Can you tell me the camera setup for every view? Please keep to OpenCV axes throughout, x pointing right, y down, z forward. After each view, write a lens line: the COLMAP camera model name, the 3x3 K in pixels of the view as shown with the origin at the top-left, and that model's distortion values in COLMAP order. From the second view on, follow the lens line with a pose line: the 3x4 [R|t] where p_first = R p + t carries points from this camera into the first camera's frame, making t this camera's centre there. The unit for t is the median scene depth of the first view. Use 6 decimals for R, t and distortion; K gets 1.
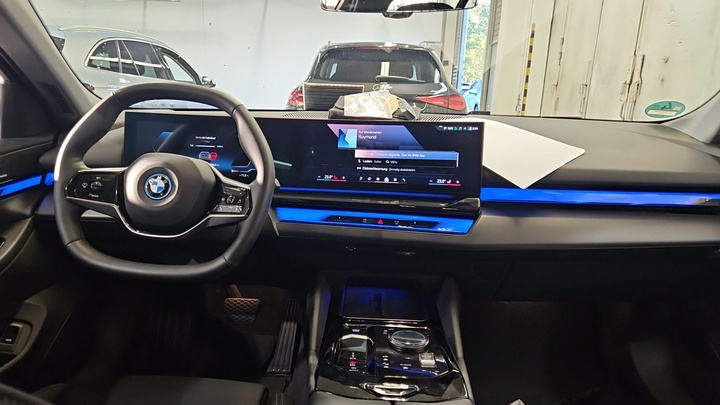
lens RADIAL K [[481.8, 0, 359.9], [0, 481.8, 201.1], [0, 0, 1]] dist [-0.007071, 0.002254]
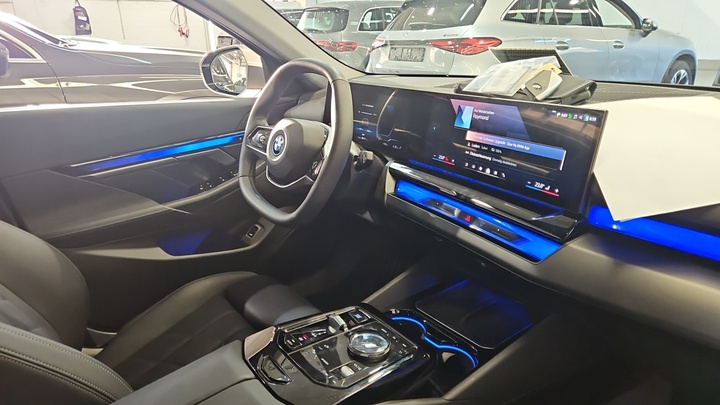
lens RADIAL K [[481.8, 0, 359.5], [0, 481.8, 204.0], [0, 0, 1]] dist [-0.007071, 0.002254]
pose [[0.614293, 0.219448, -0.757949, 0.557434], [-0.133346, 0.975605, 0.174393, -0.103474], [0.777730, -0.006059, 0.628570, 0.304886]]
